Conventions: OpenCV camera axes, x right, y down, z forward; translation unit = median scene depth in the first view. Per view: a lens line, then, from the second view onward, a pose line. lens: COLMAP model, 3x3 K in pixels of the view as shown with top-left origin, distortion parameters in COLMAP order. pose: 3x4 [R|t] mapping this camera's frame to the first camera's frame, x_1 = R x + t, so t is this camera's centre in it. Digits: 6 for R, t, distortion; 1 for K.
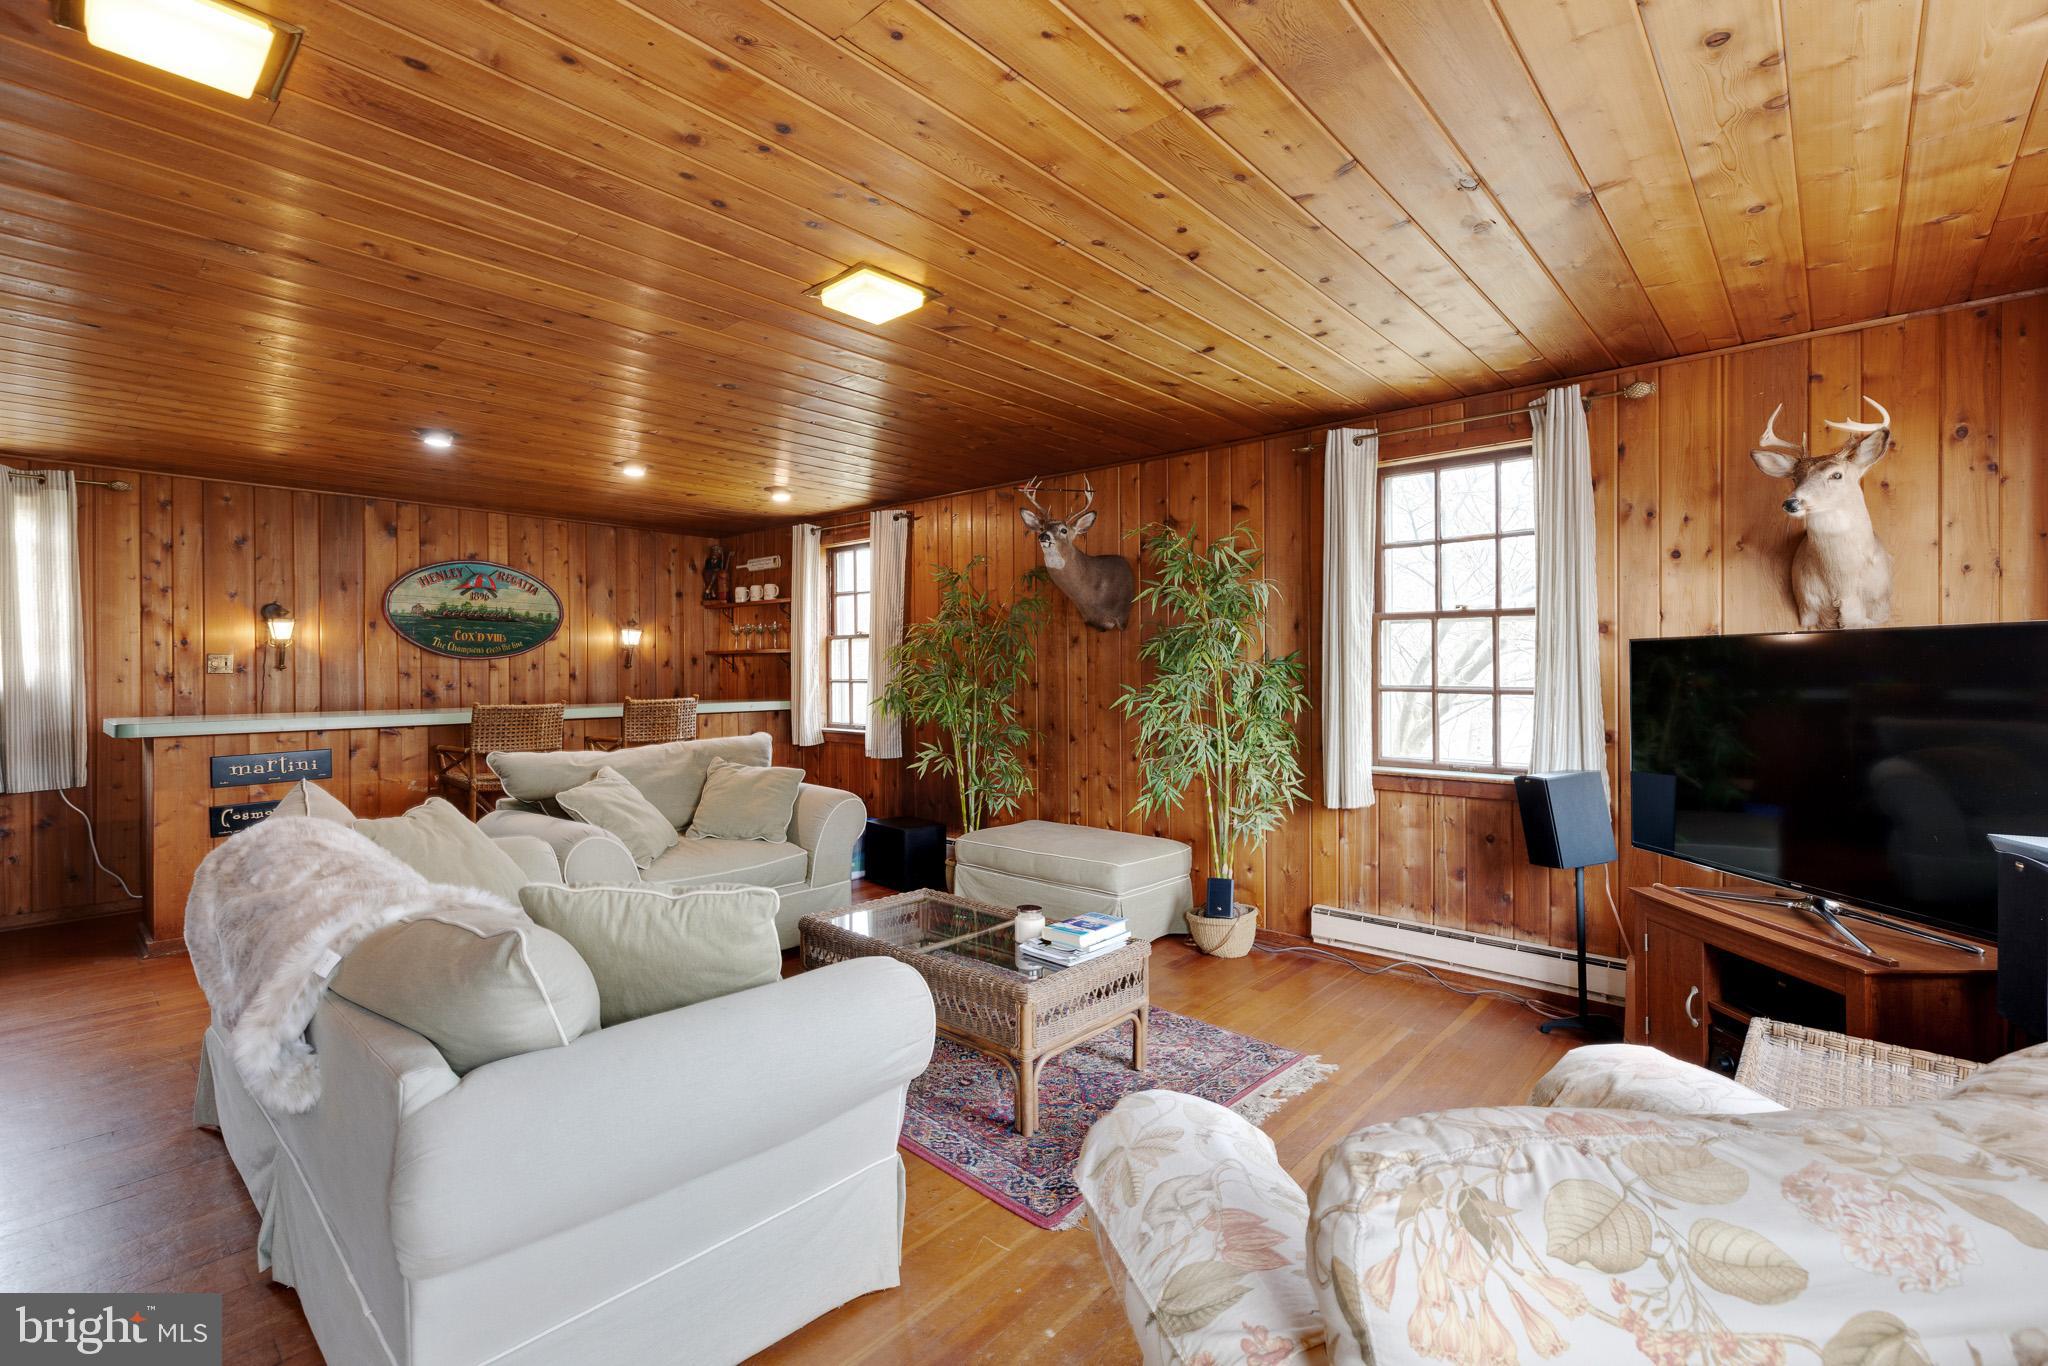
lens RADIAL K [[922.3, 0, 1023.5], [0, 922.3, 679.6], [0, 0, 1]] dist [0.004369, -0.000039]
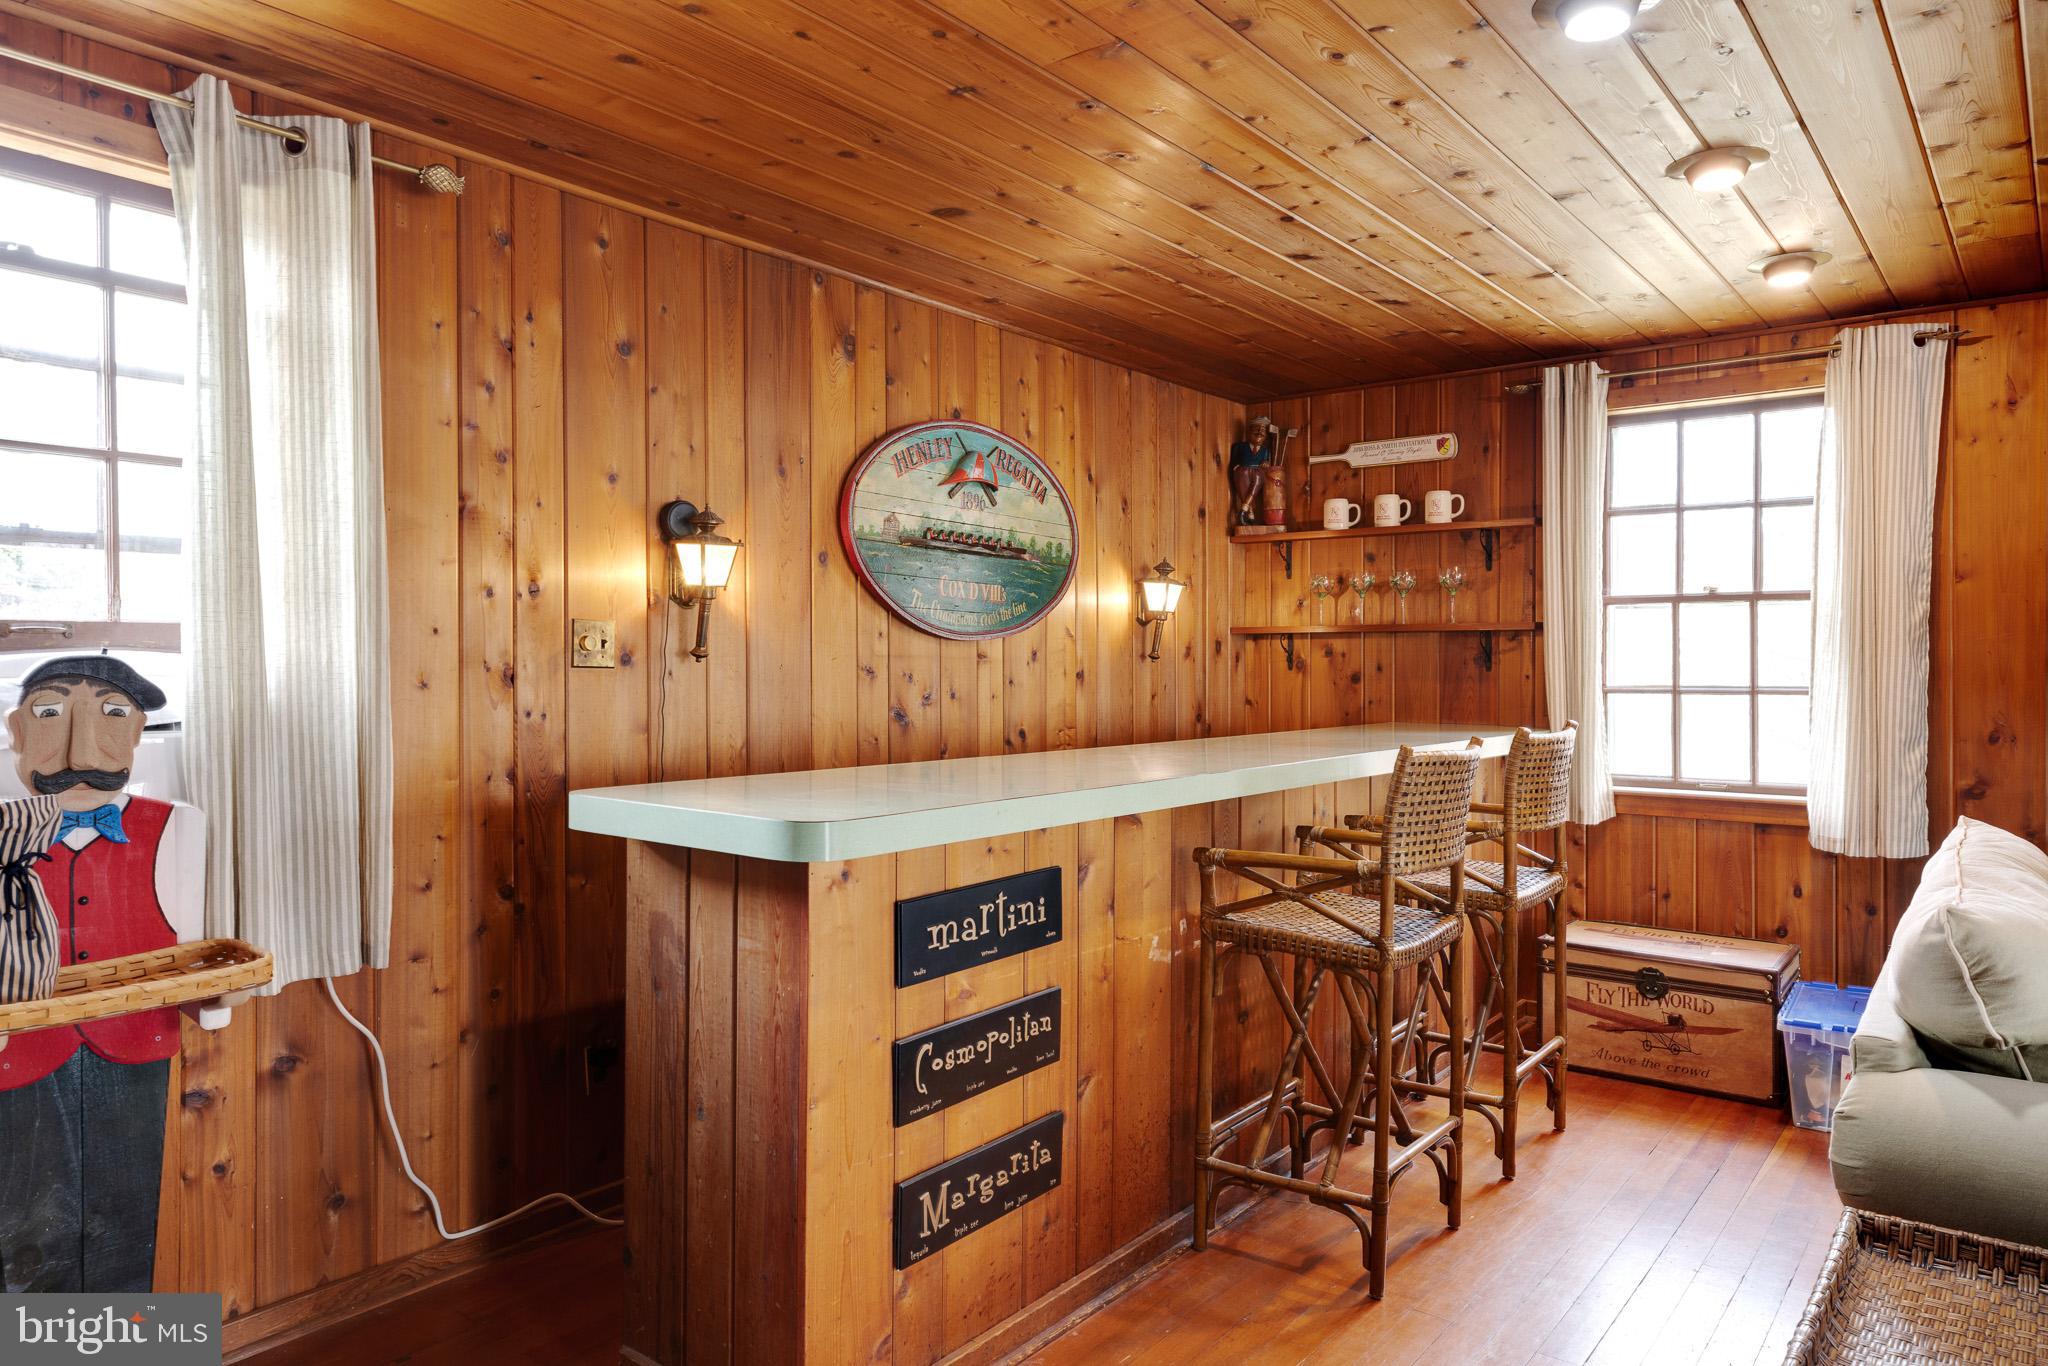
lens RADIAL K [[1344.8, 0, 1024.1], [0, 1344.8, 680.9], [0, 0, 1]] dist [0.009441, 0.003809]
pose [[0.998081, 0.005312, 0.061690, -0.630284], [-0.005342, 0.999986, 0.000332, -0.001952], [-0.061687, -0.000661, 0.998095, 0.348825]]
